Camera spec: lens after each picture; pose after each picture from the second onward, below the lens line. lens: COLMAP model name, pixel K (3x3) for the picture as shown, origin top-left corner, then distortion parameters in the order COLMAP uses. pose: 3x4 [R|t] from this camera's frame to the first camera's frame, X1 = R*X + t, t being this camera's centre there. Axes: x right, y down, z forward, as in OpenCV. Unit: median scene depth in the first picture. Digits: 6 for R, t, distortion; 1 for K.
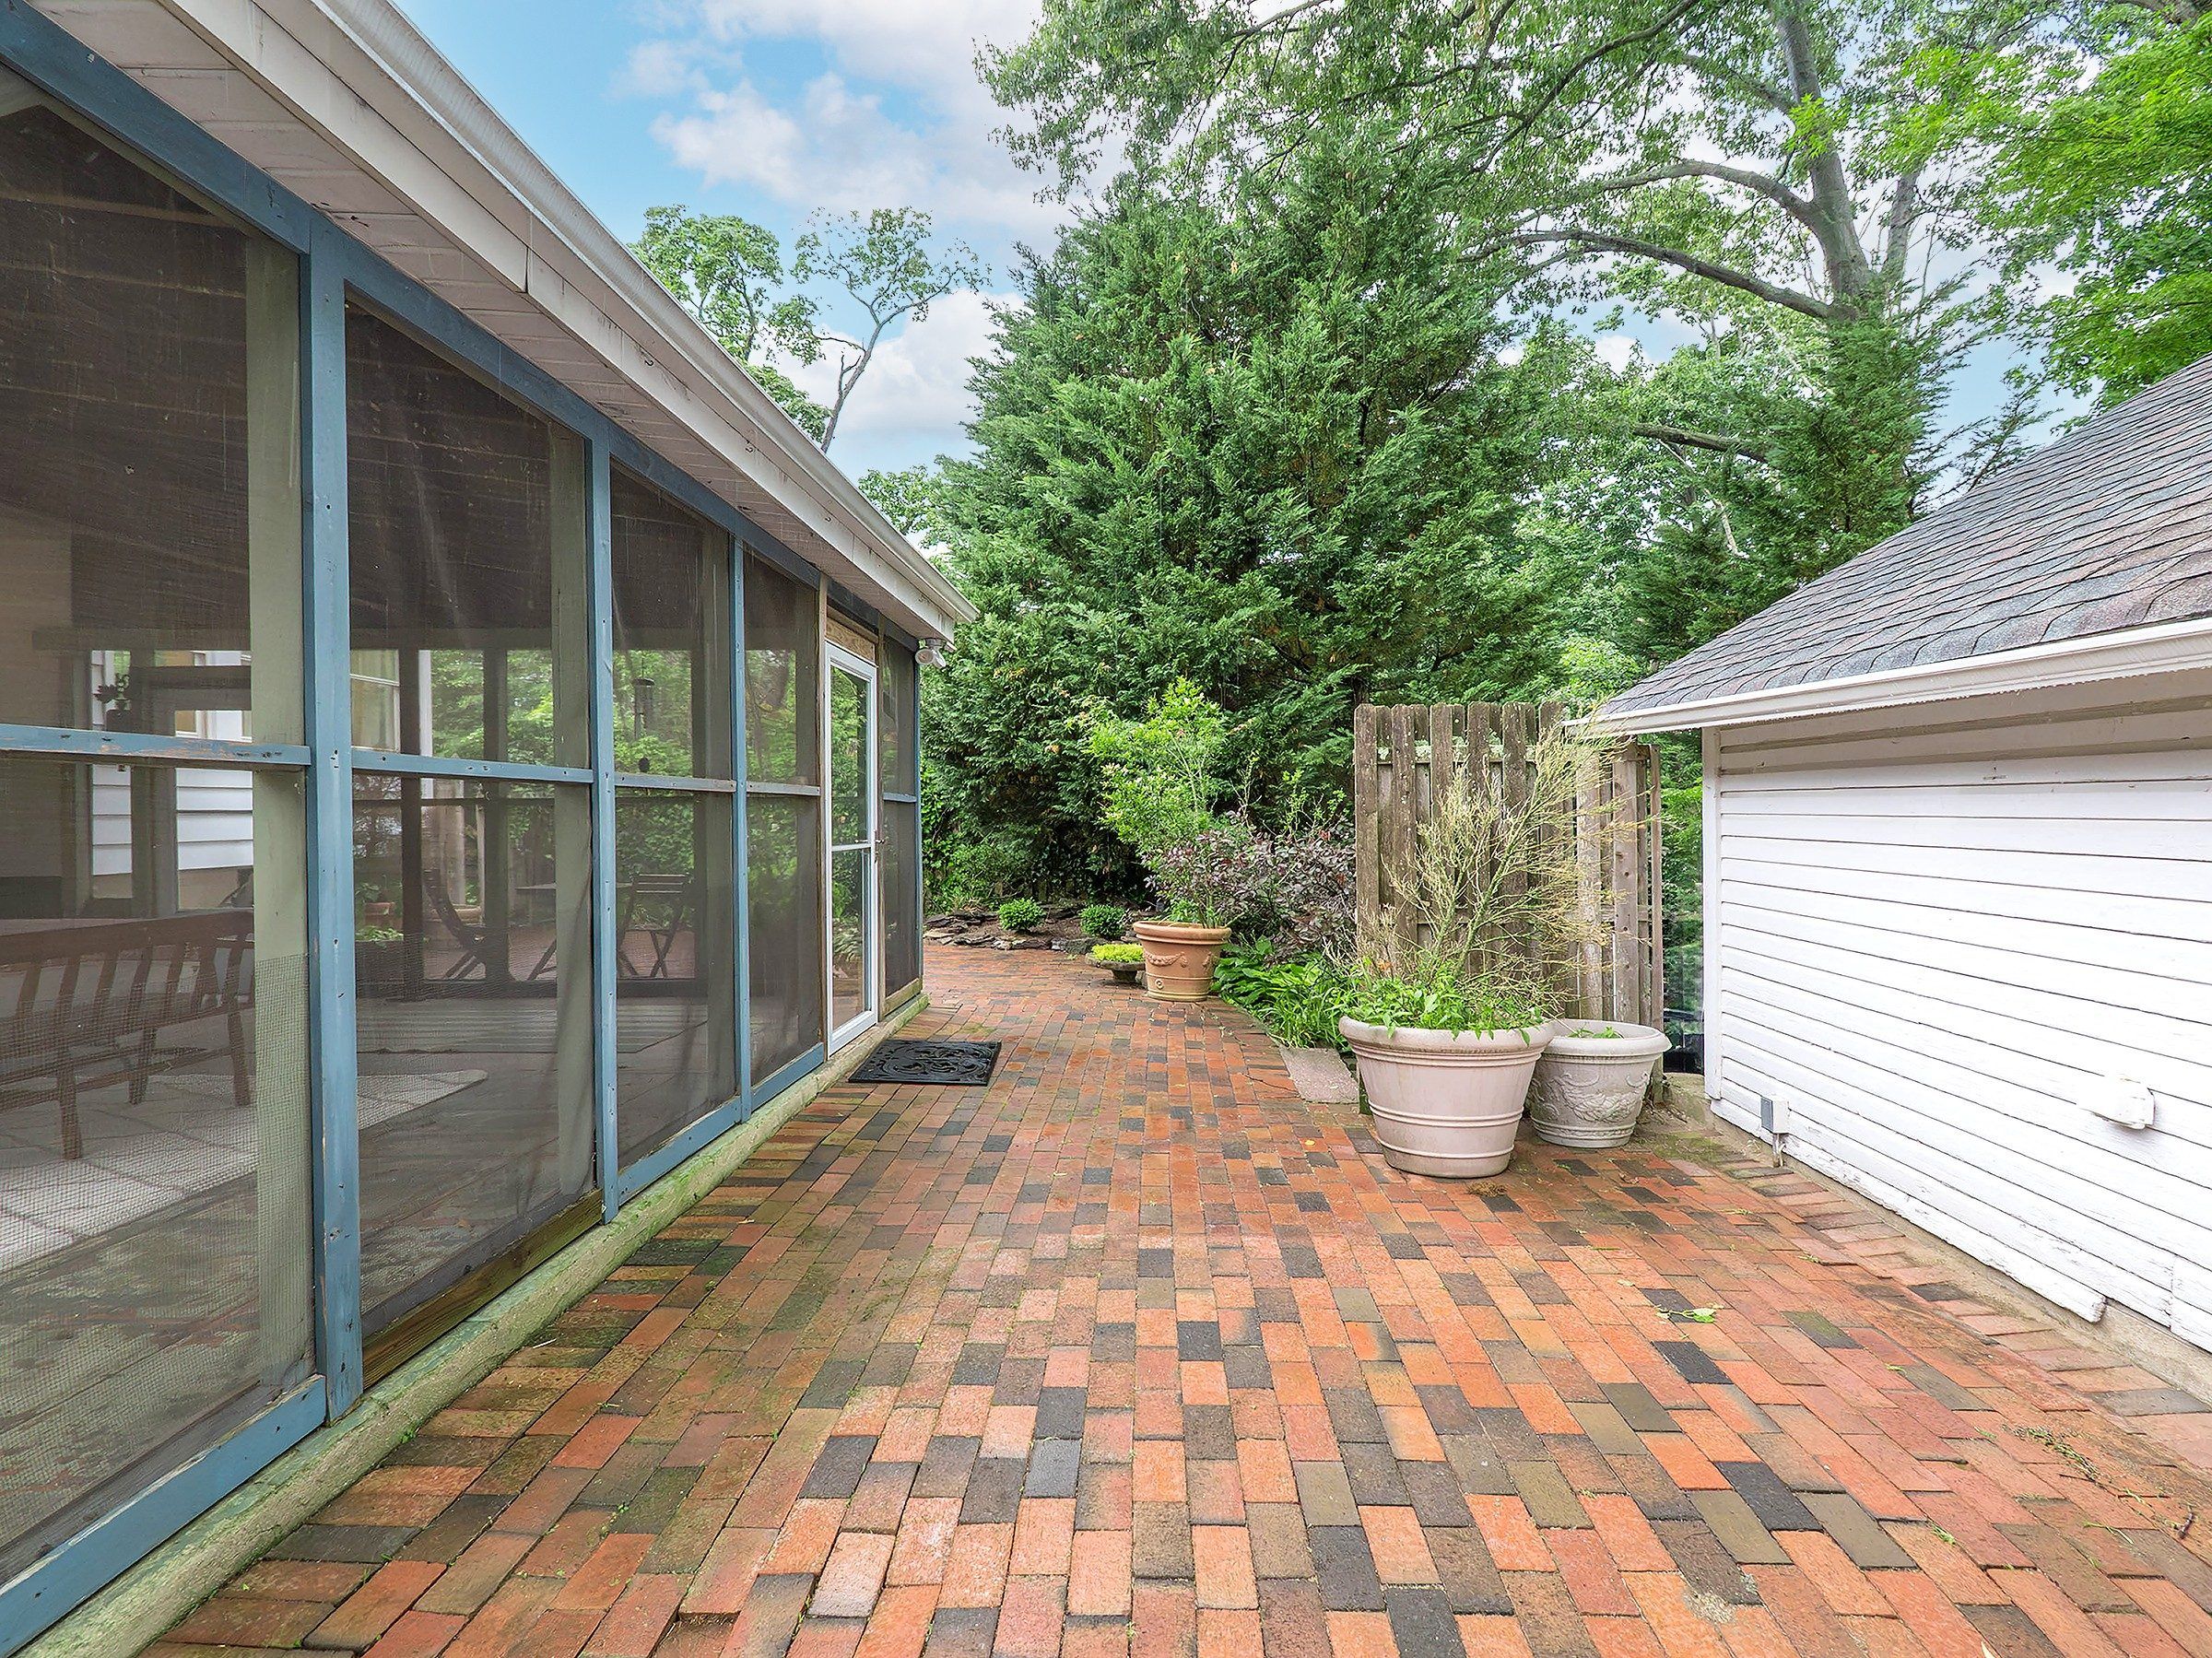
lens RADIAL K [[1086.3, 0, 1106.0], [0, 1086.3, 829.0], [0, 0, 1]] dist [0.012721, -0.007898]
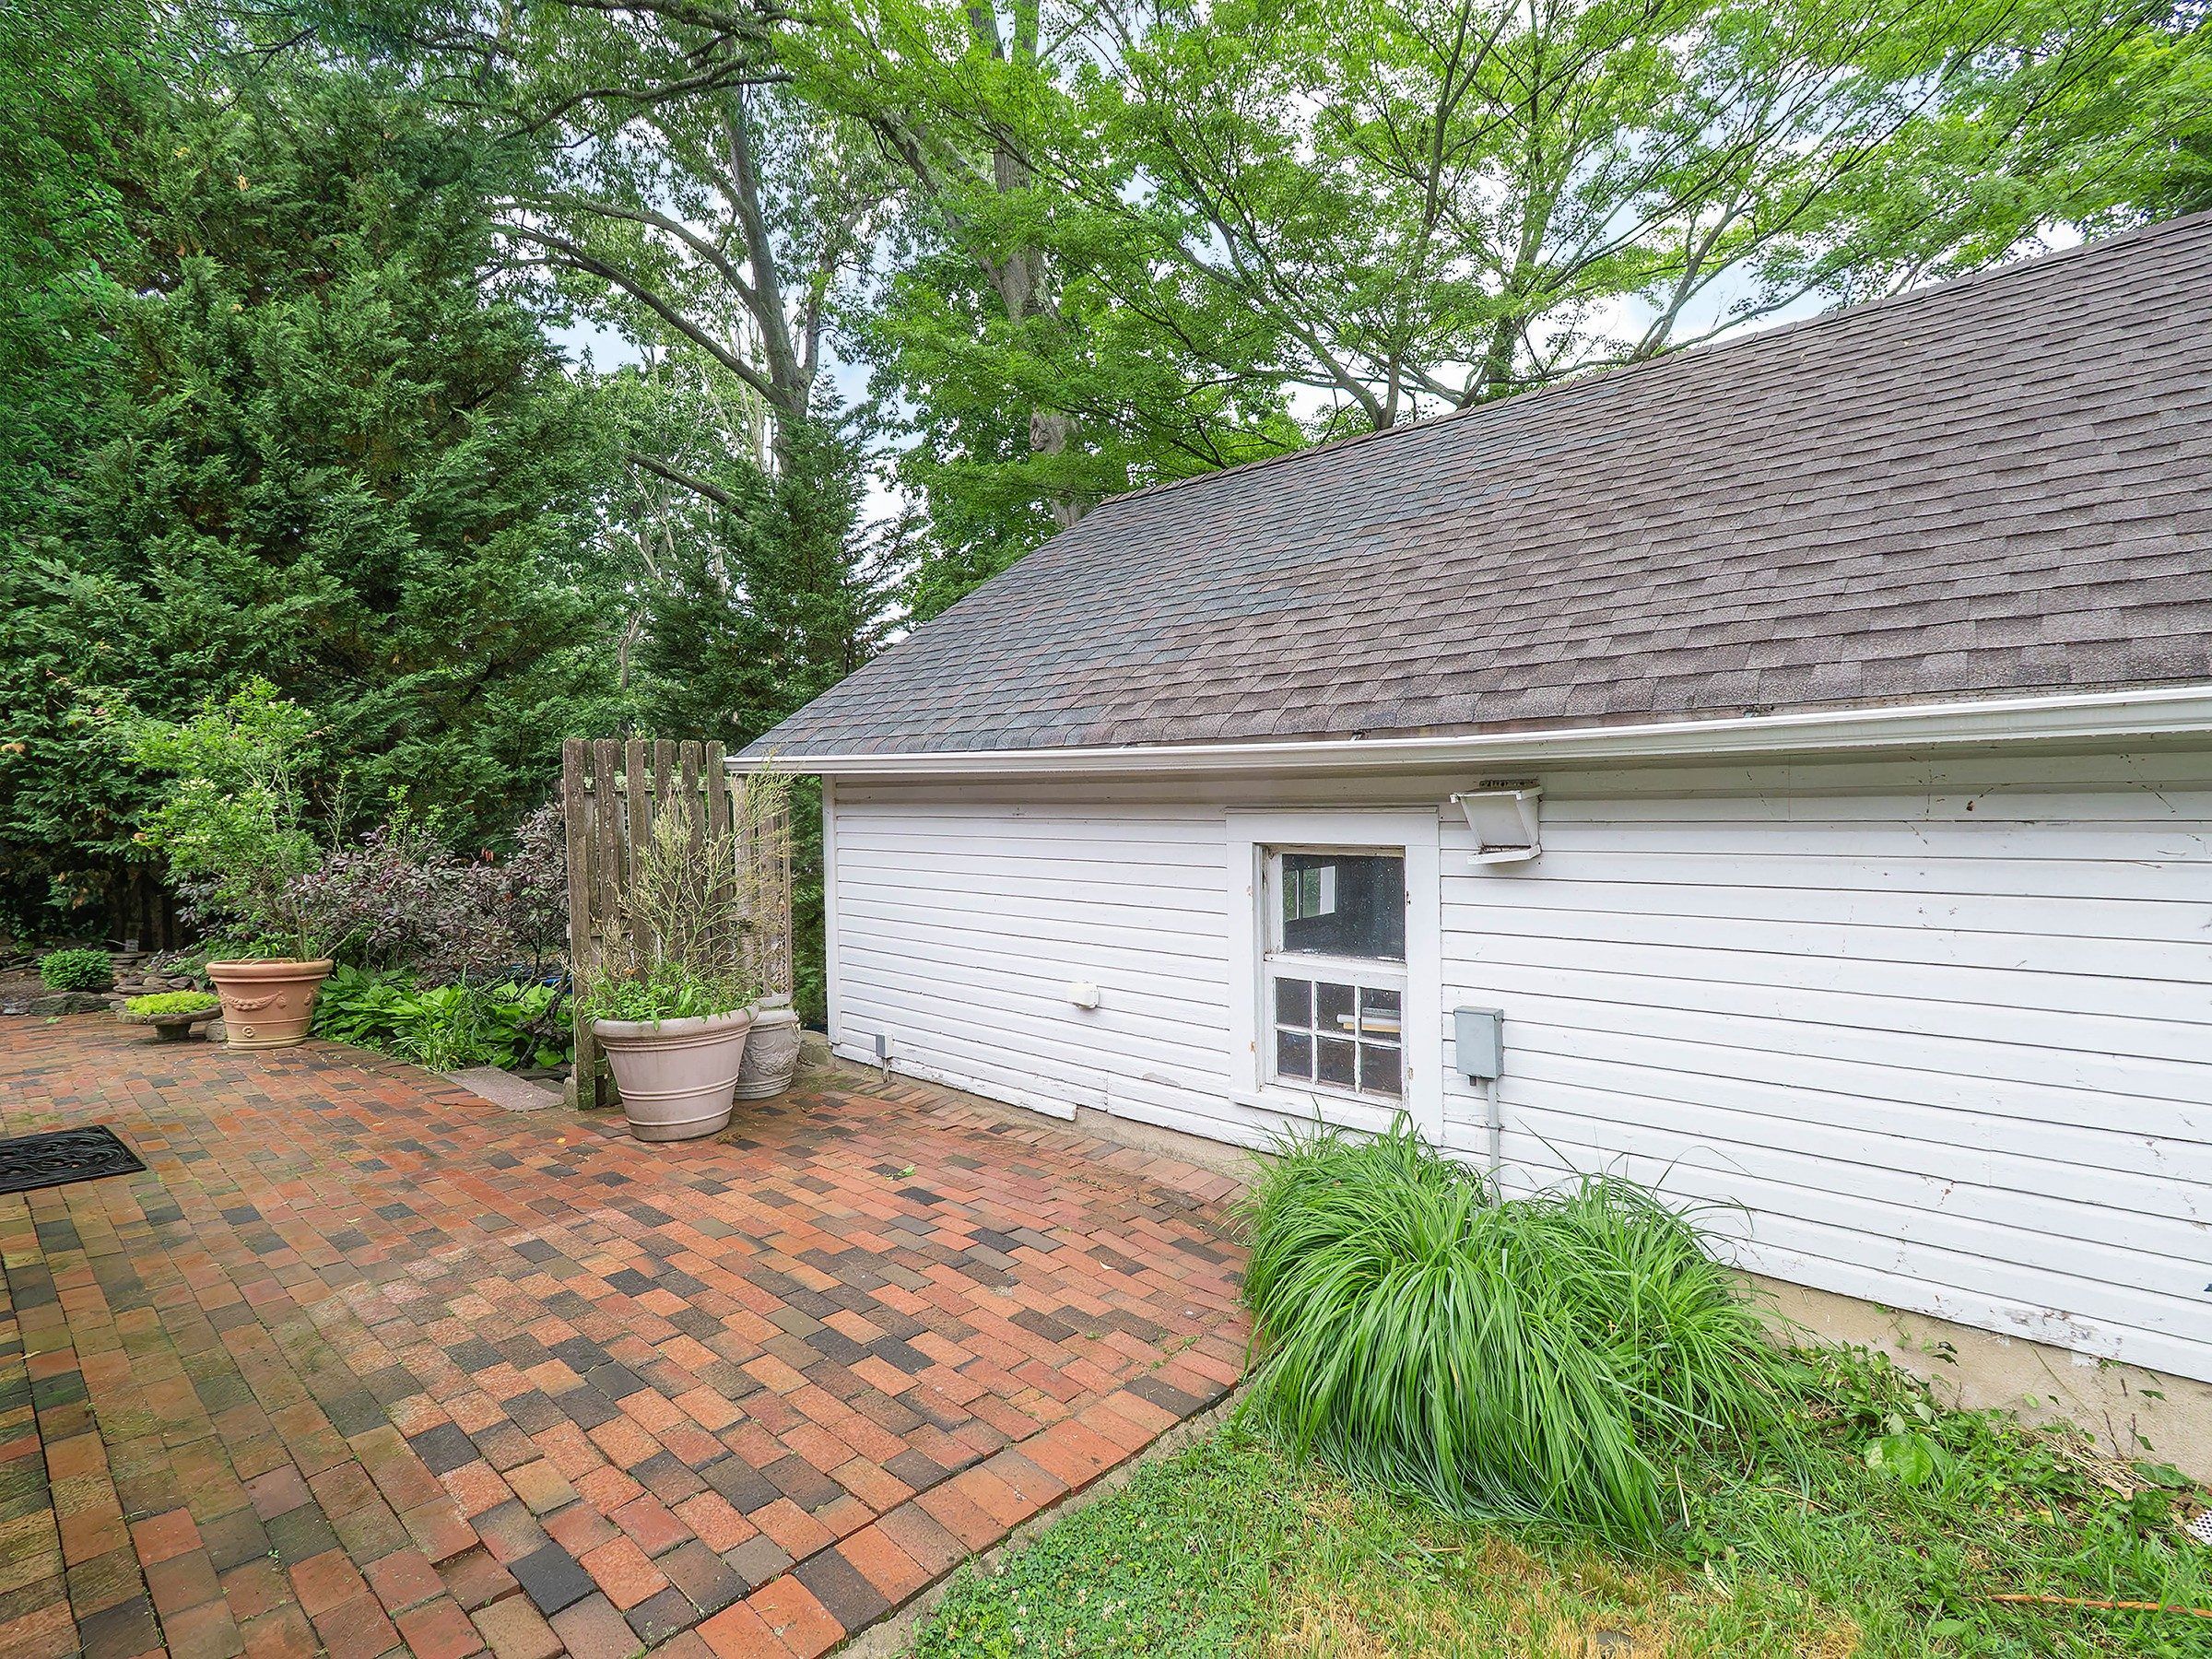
lens RADIAL K [[1038.3, 0, 1106.0], [0, 1038.3, 829.5], [0, 0, 1]] dist [0.002800, -0.000695]
pose [[0.636514, -0.010440, 0.771194, -0.265036], [0.012033, 0.999921, 0.003604, -0.022841], [-0.771171, 0.006986, 0.636590, -0.094018]]
